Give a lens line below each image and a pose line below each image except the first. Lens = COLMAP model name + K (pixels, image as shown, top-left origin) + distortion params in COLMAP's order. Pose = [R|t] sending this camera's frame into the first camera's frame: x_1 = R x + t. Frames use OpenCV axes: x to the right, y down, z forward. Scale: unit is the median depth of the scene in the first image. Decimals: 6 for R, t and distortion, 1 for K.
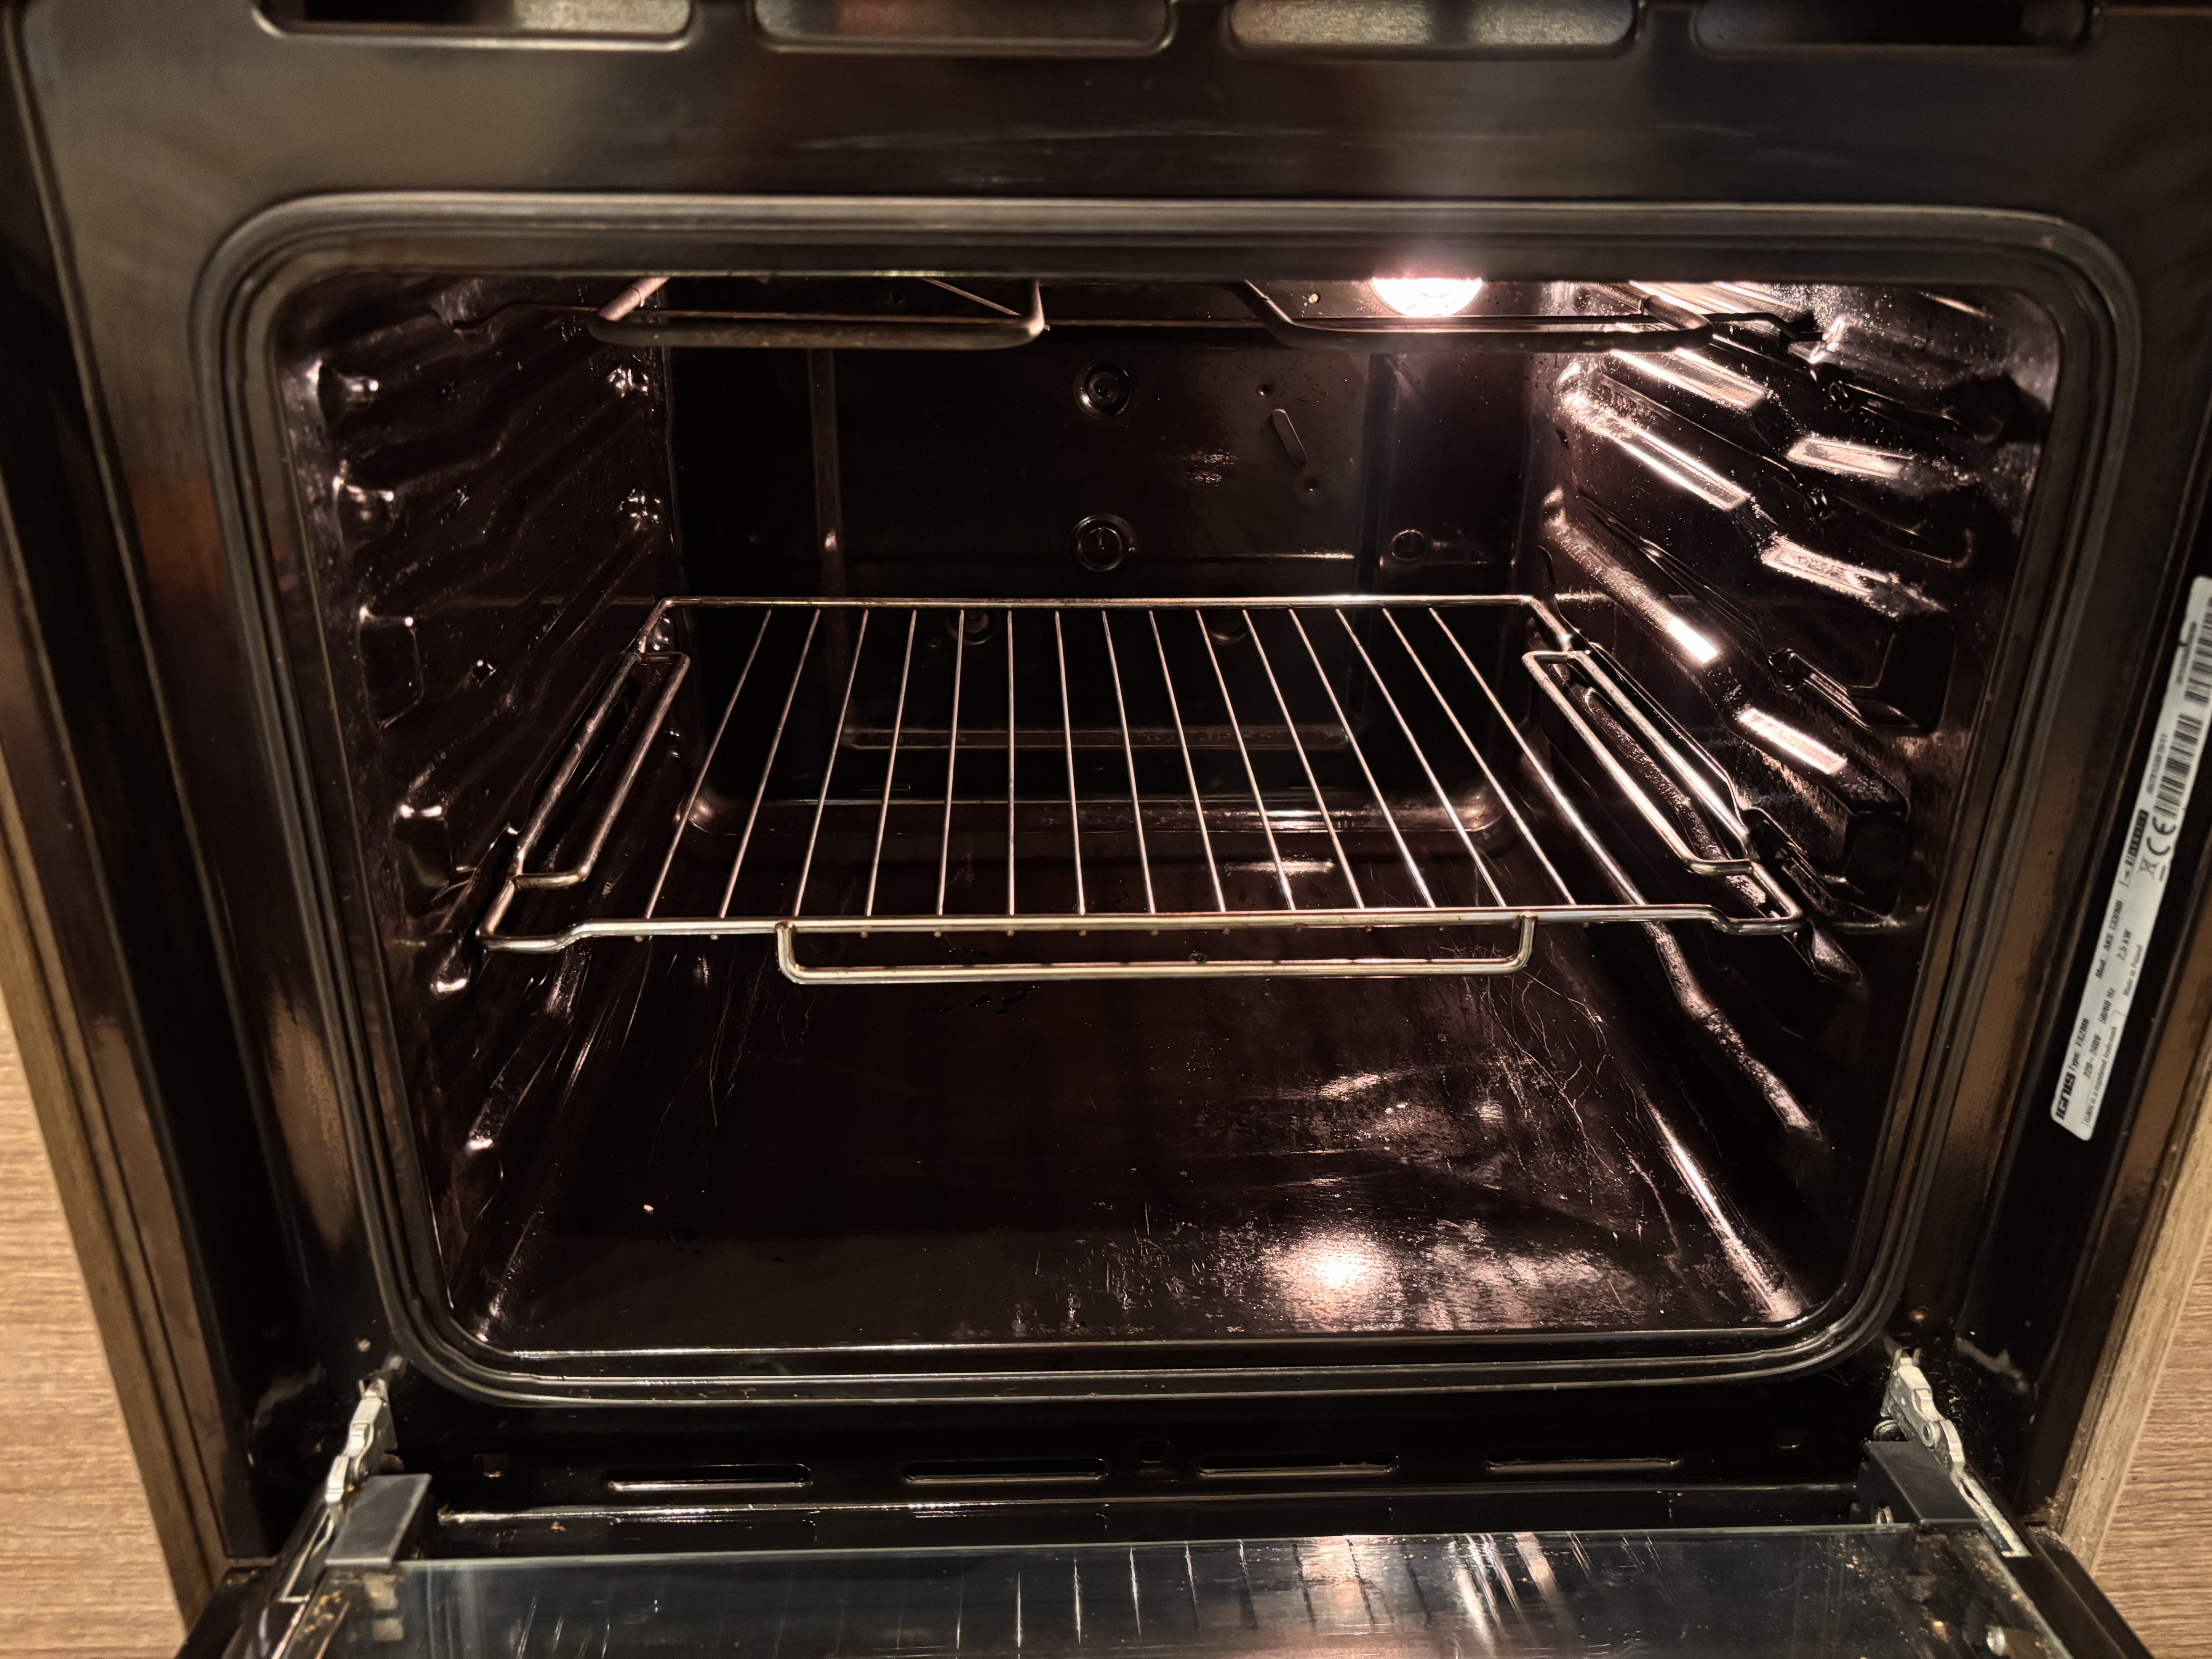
lens RADIAL K [[1710.0, 0, 1099.1], [0, 1710.0, 823.2], [0, 0, 1]] dist [-0.006454, -0.003811]
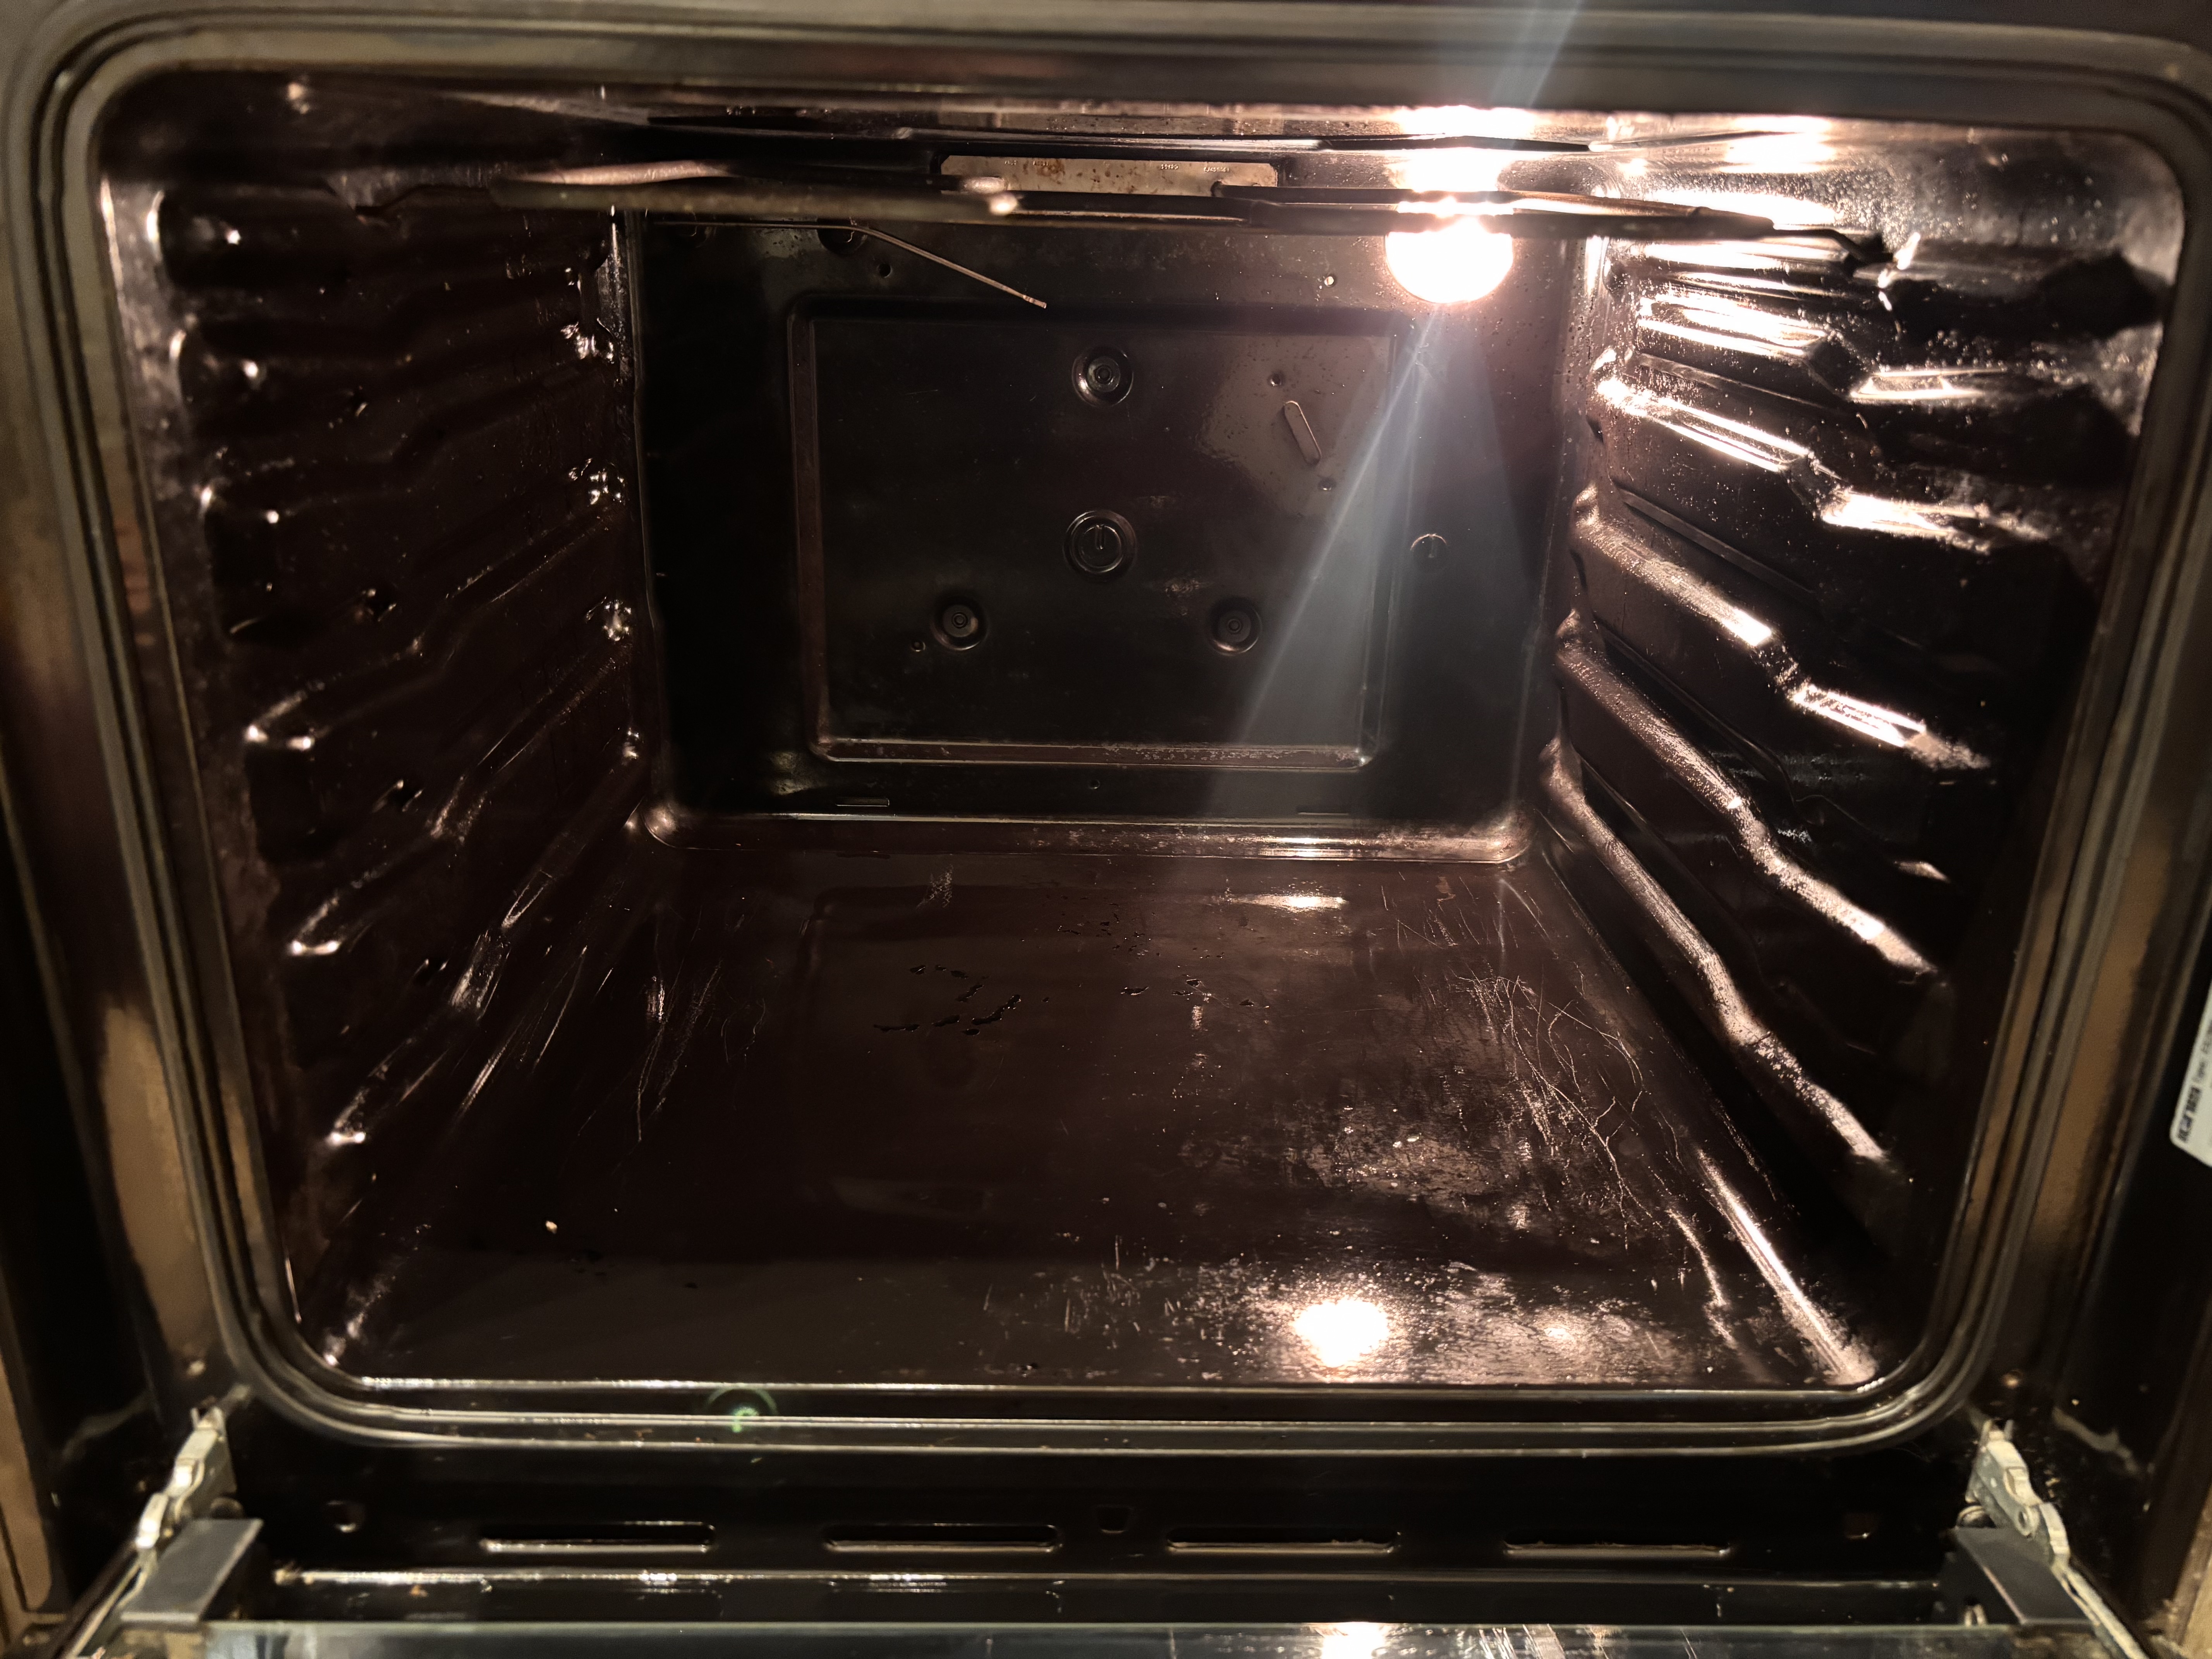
lens RADIAL K [[1695.9, 0, 1106.0], [0, 1695.9, 829.5], [0, 0, 1]] dist [0.004672, -0.024616]
pose [[0.999692, 0.020551, -0.013892, 0.032059], [-0.021335, 0.998039, -0.058850, 0.071470], [0.012655, 0.059128, 0.998170, 0.128572]]
